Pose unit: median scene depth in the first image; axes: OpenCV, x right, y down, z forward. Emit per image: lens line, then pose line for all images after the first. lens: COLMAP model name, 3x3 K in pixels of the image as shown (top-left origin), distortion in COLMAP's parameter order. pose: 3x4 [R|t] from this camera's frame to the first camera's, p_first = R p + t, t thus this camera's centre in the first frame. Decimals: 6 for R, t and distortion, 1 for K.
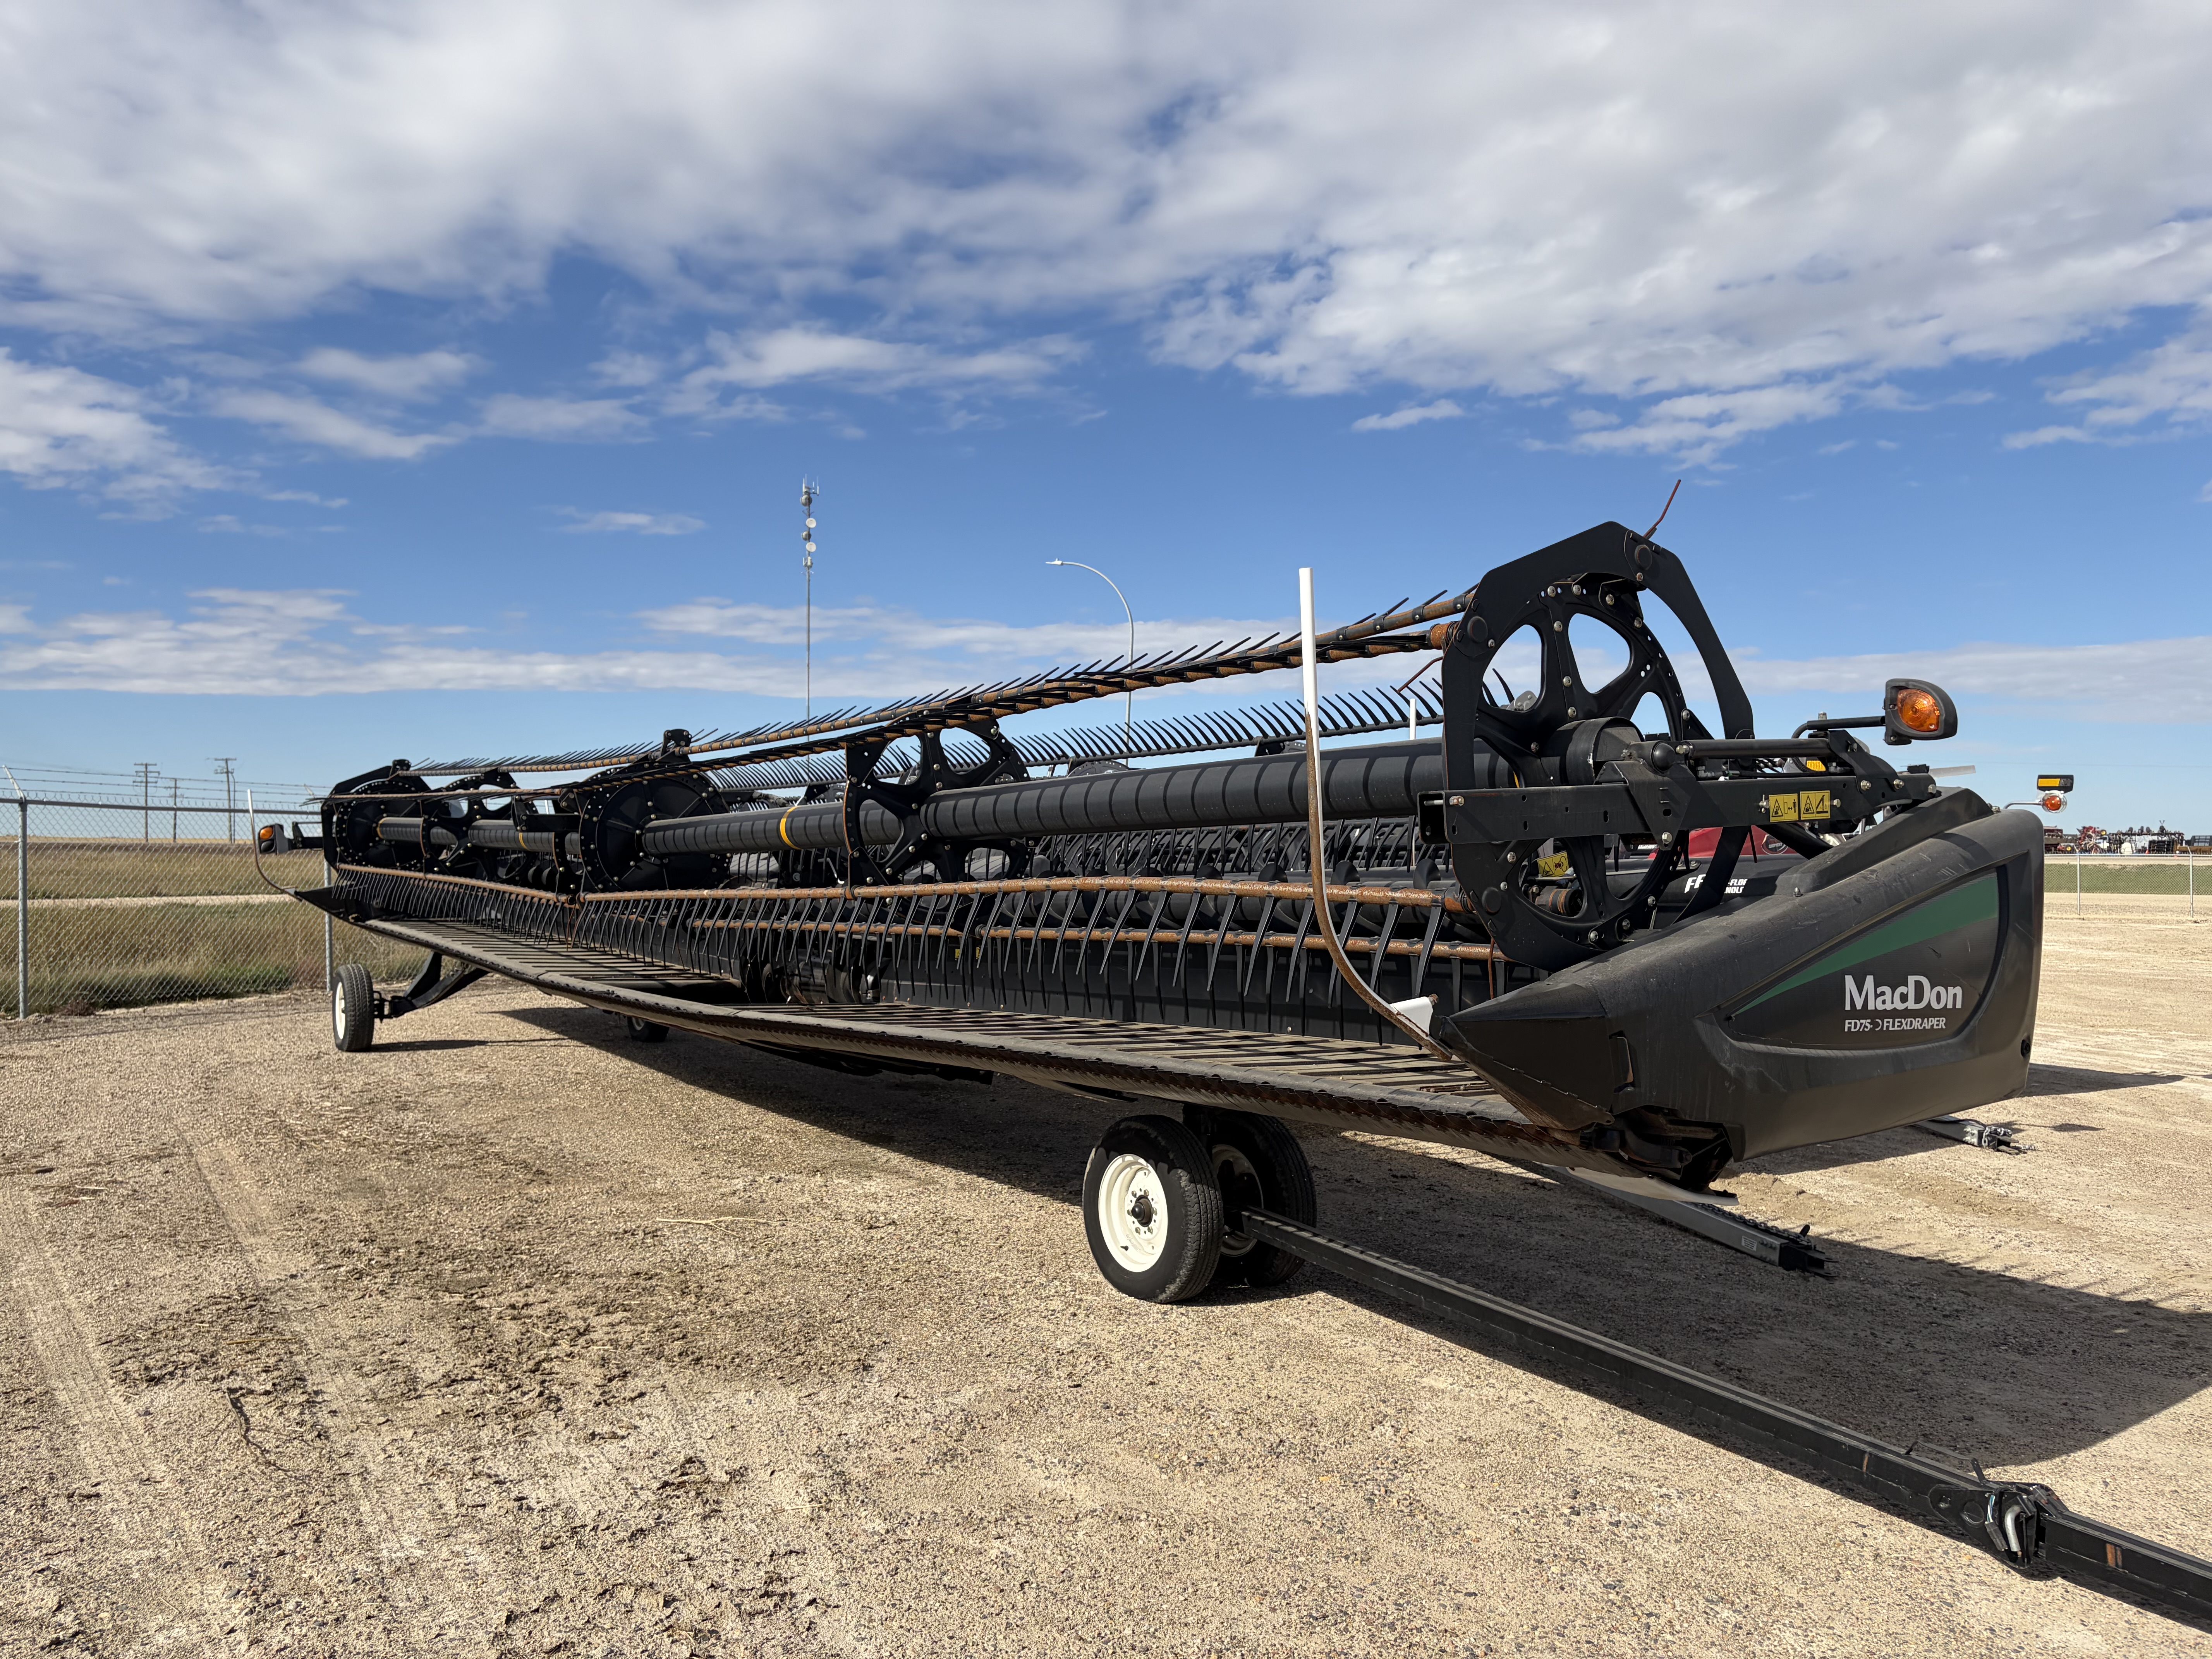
lens RADIAL K [[1725.6, 0, 1106.0], [0, 1725.6, 829.5], [0, 0, 1]] dist [0.001109, 0.054000]
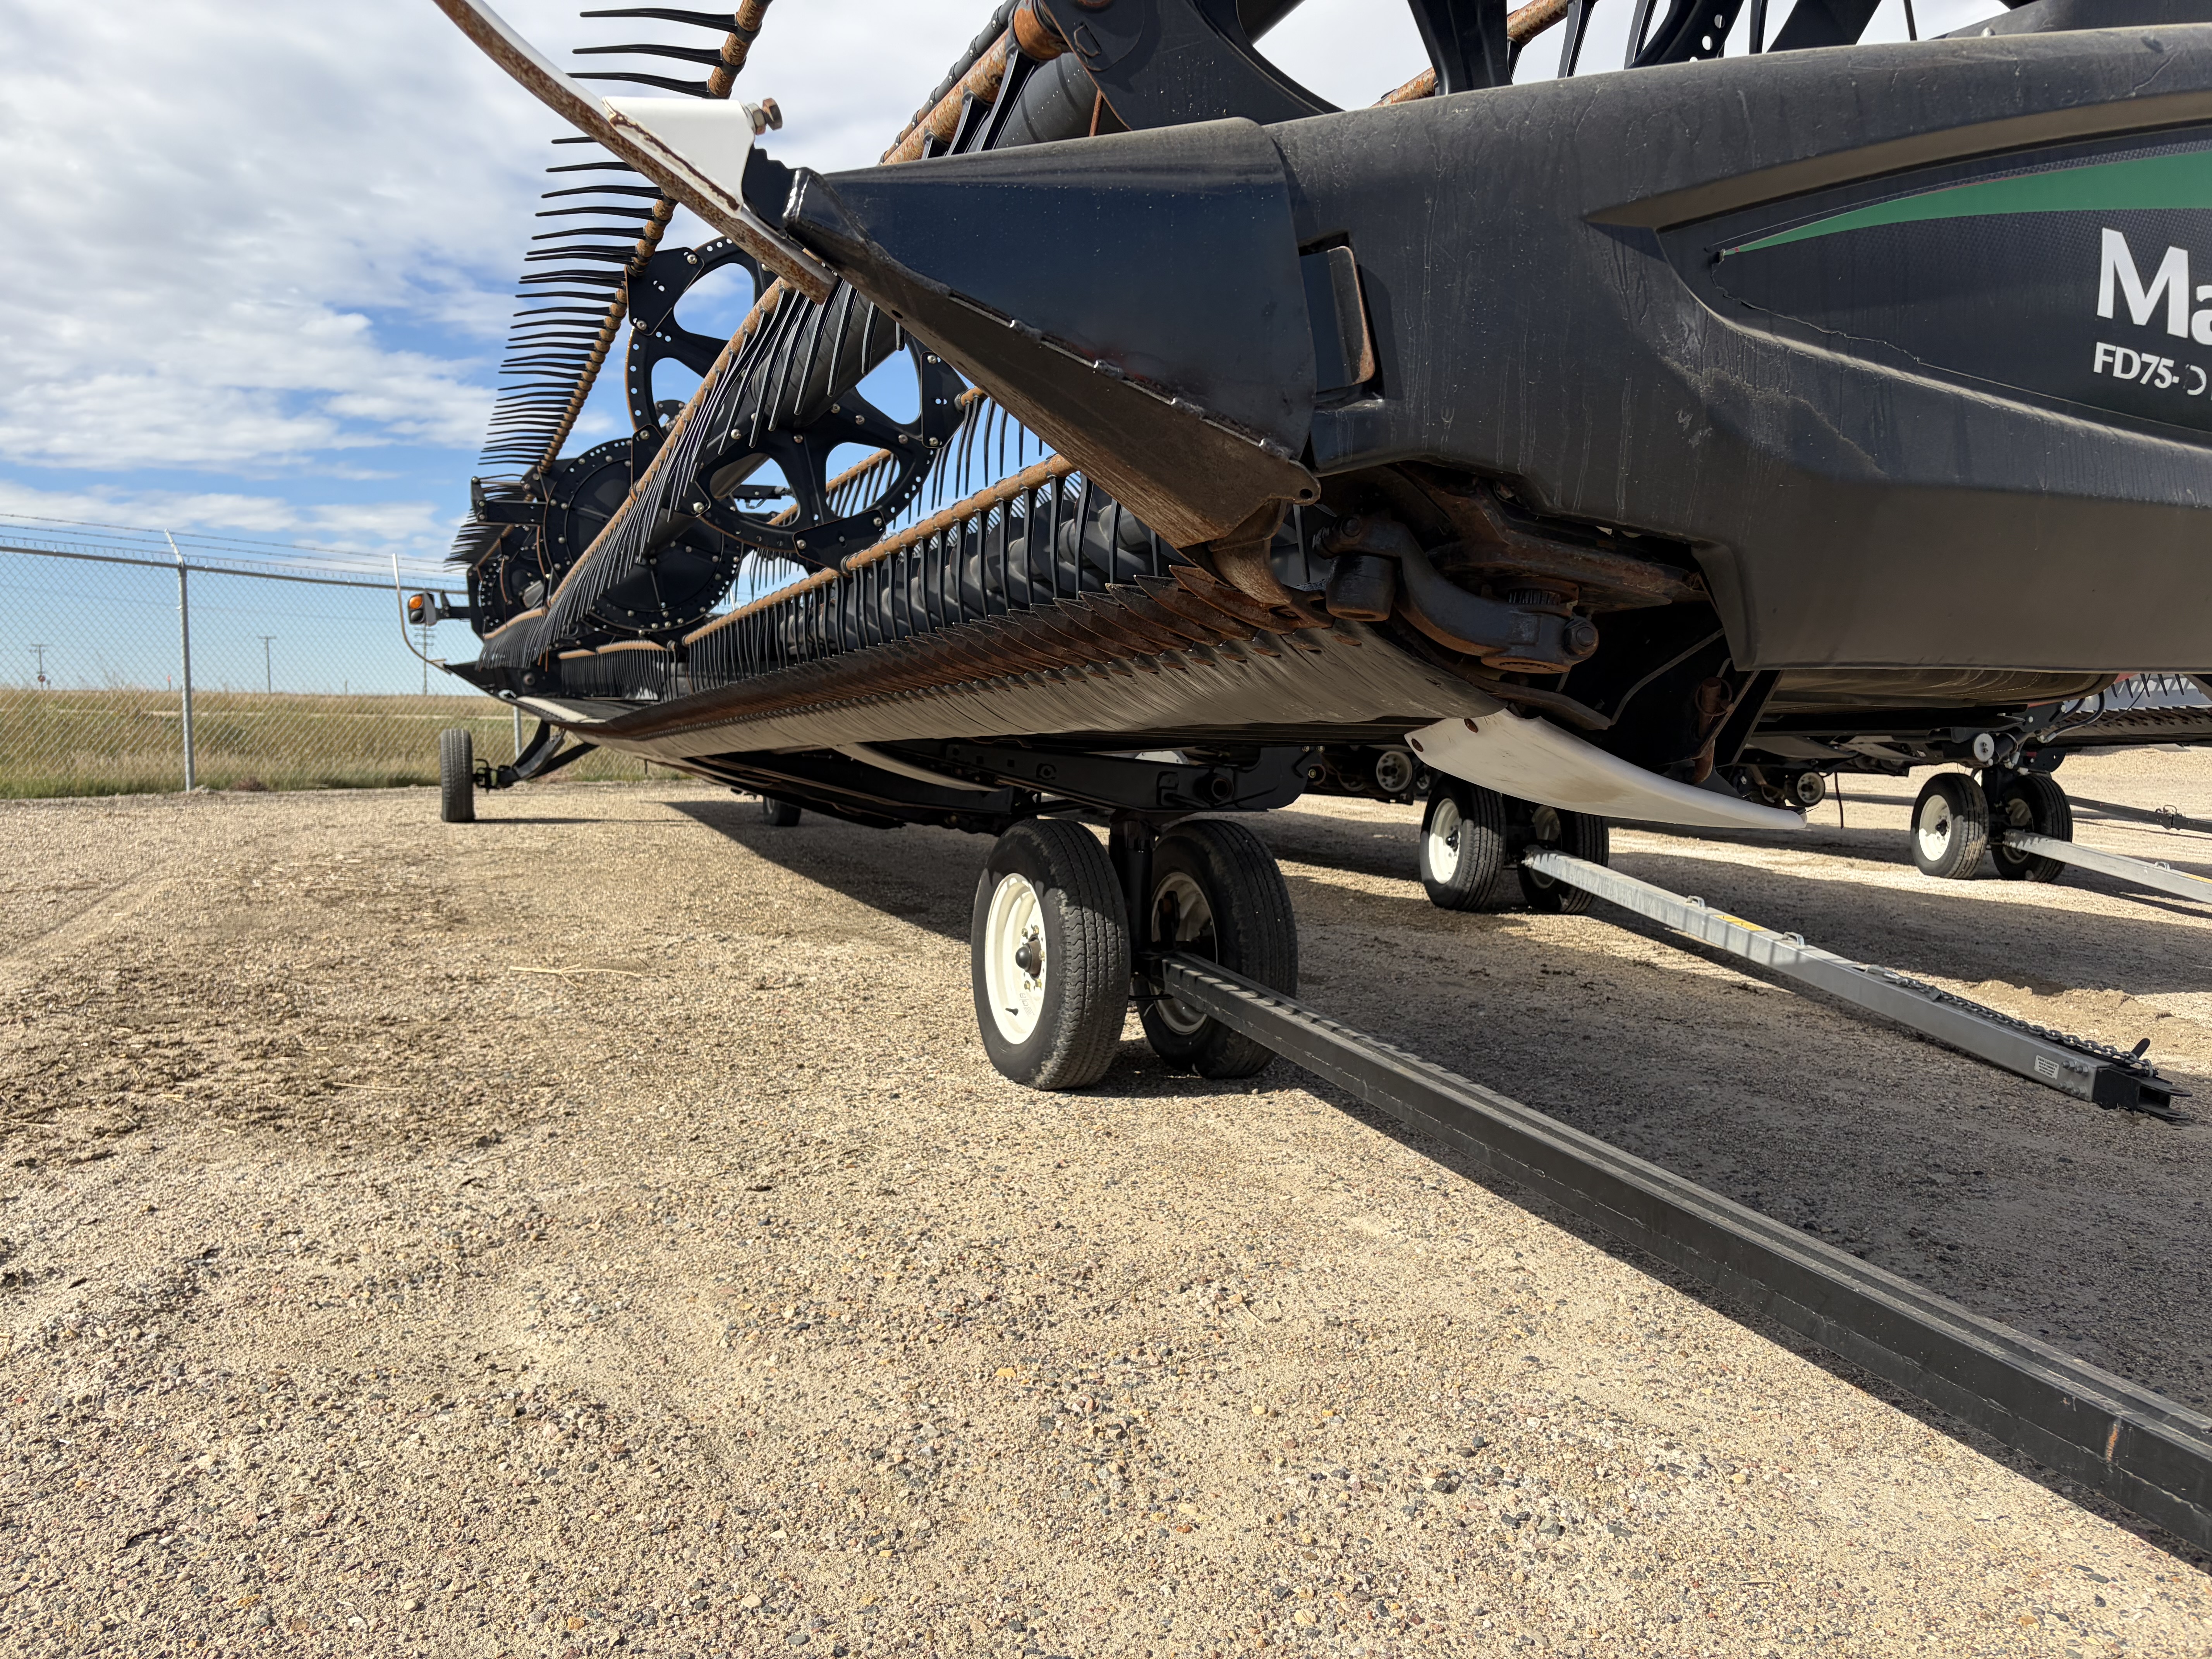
lens RADIAL K [[1711.4, 0, 1106.0], [0, 1711.4, 829.5], [0, 0, 1]] dist [0.046337, -0.048464]
pose [[0.978030, 0.022482, -0.207249, 0.188946], [-0.006954, 0.997133, 0.075352, 0.123331], [0.208349, -0.072256, 0.975382, 0.365483]]
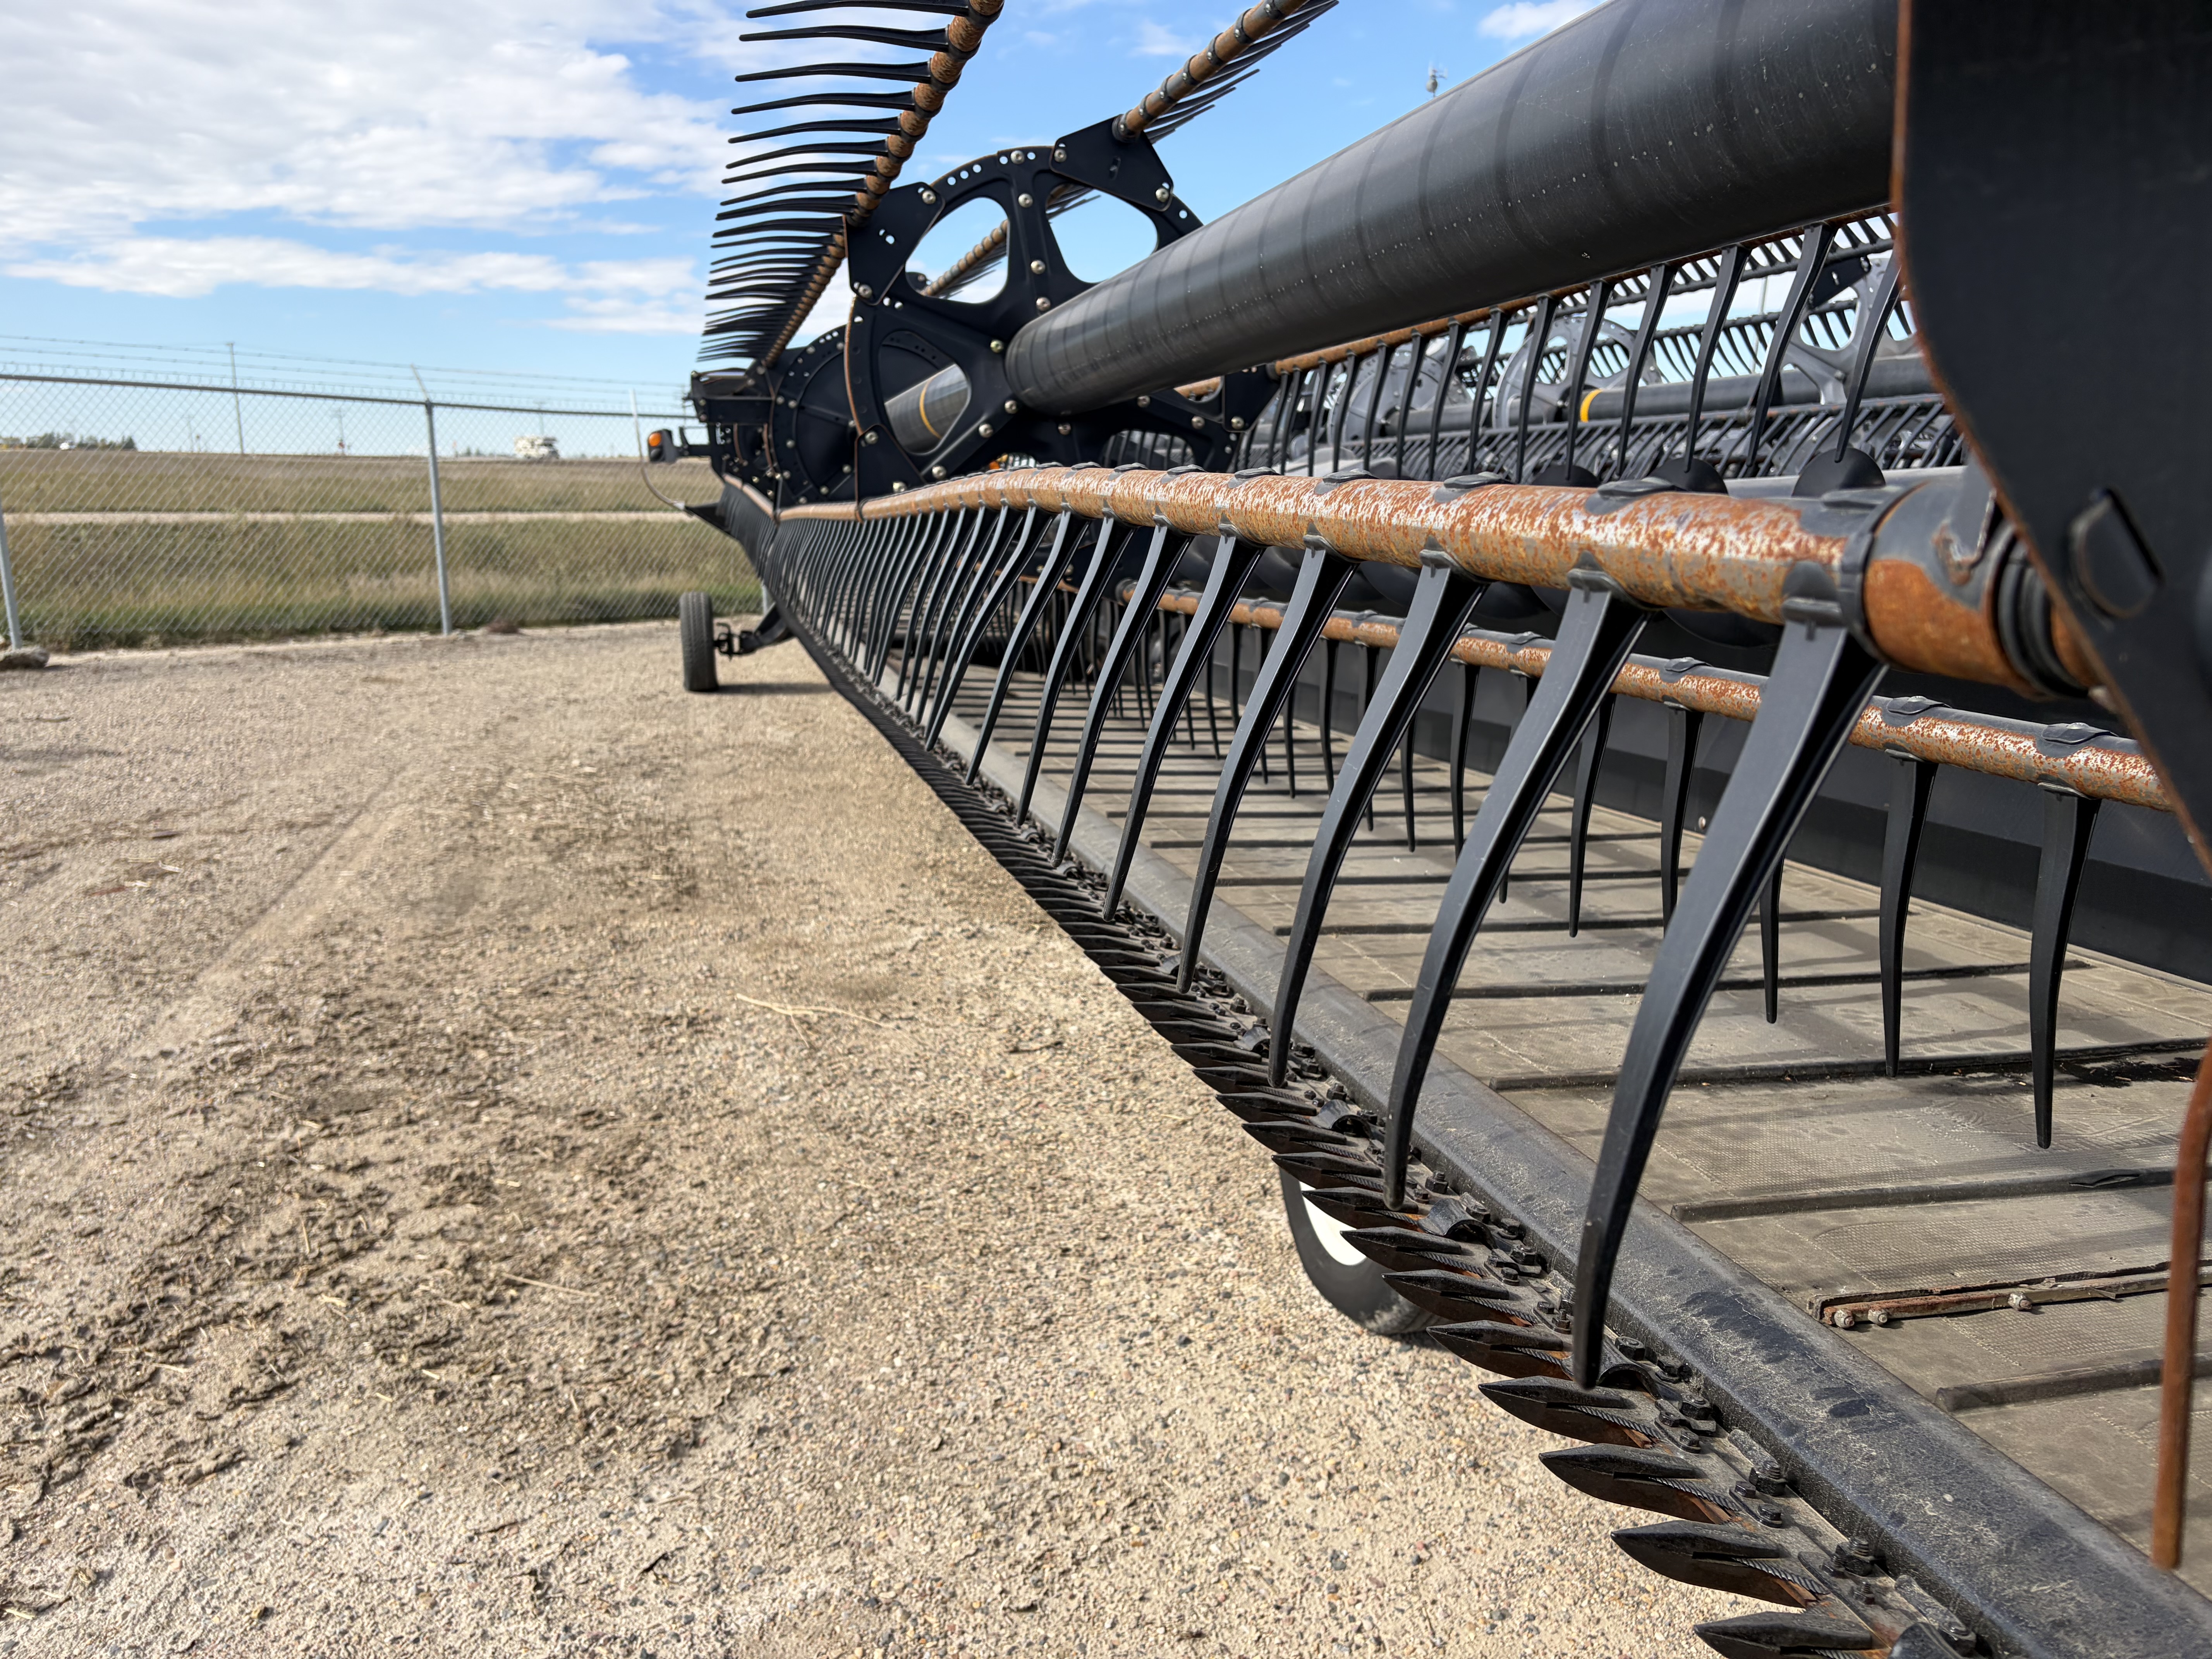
lens RADIAL K [[1700.4, 0, 1100.1], [0, 1700.4, 864.7], [0, 0, 1]] dist [-0.045144, 0.202953]
pose [[0.937737, 0.085299, -0.336708, 0.114524], [-0.003941, 0.971928, 0.235245, 0.020094], [0.347323, -0.219271, 0.911750, 0.532376]]
